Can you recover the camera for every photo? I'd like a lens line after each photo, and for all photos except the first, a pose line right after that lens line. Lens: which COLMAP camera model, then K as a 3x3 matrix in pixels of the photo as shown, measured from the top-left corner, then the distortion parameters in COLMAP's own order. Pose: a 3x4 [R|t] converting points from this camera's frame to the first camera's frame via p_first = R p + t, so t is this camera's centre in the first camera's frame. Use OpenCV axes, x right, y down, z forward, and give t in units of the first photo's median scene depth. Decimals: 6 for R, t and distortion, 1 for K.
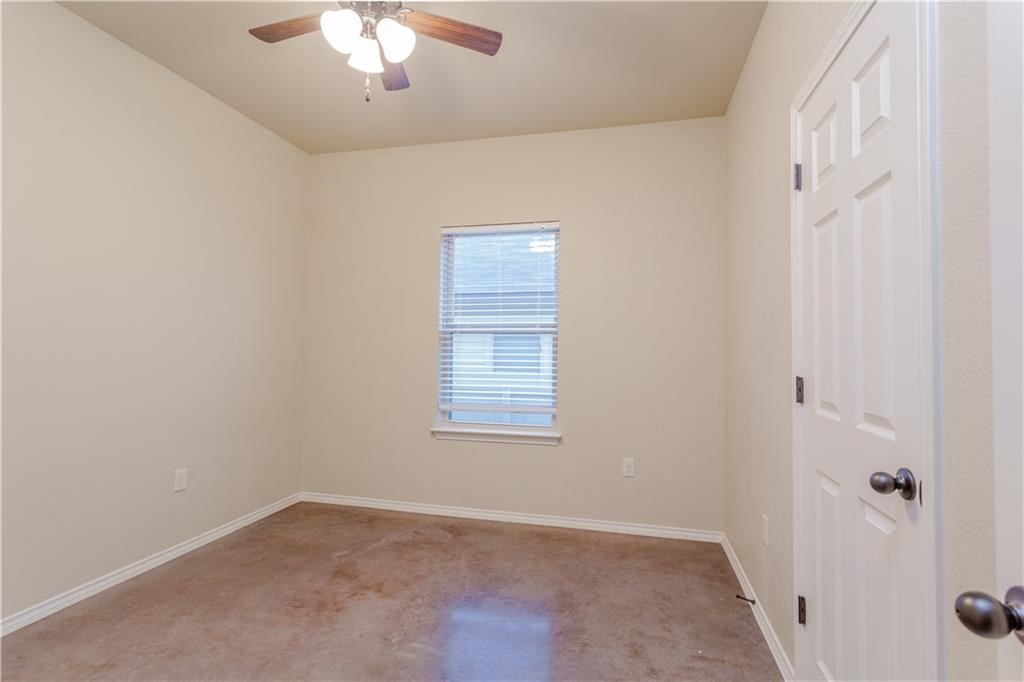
lens RADIAL K [[449.0, 0, 526.1], [0, 449.0, 337.9], [0, 0, 1]] dist [0.001840, 0.000172]
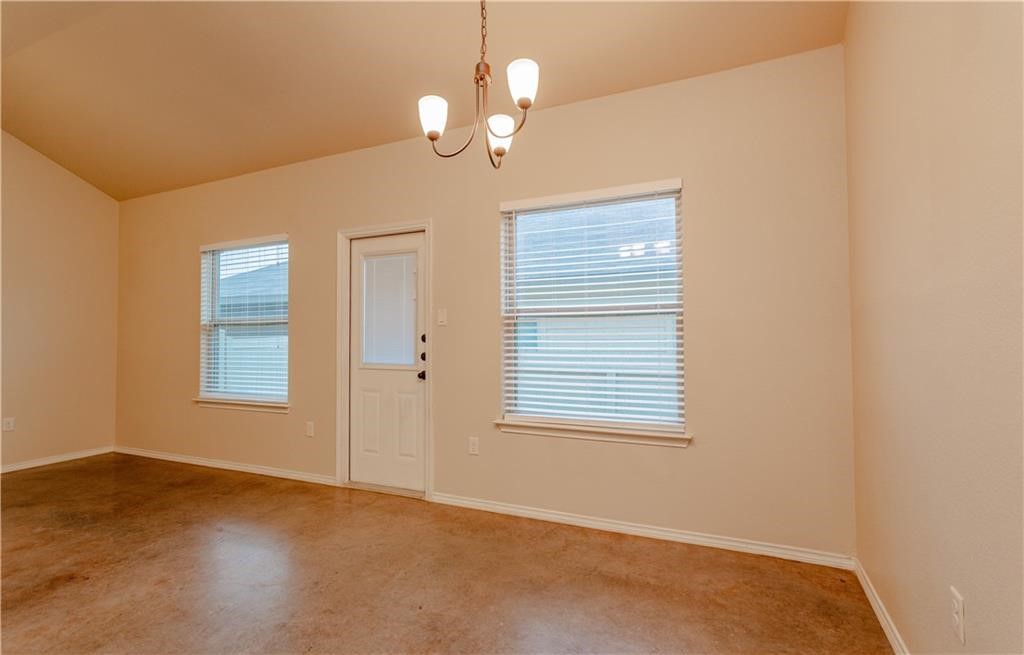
lens RADIAL K [[516.2, 0, 542.2], [0, 516.2, 333.0], [0, 0, 1]] dist [0.016701, 0.000311]
pose [[0.978398, -0.016304, -0.206088, 0.106848], [0.020672, 0.999605, 0.019060, 0.000165], [0.205696, -0.022908, 0.978348, -0.026180]]
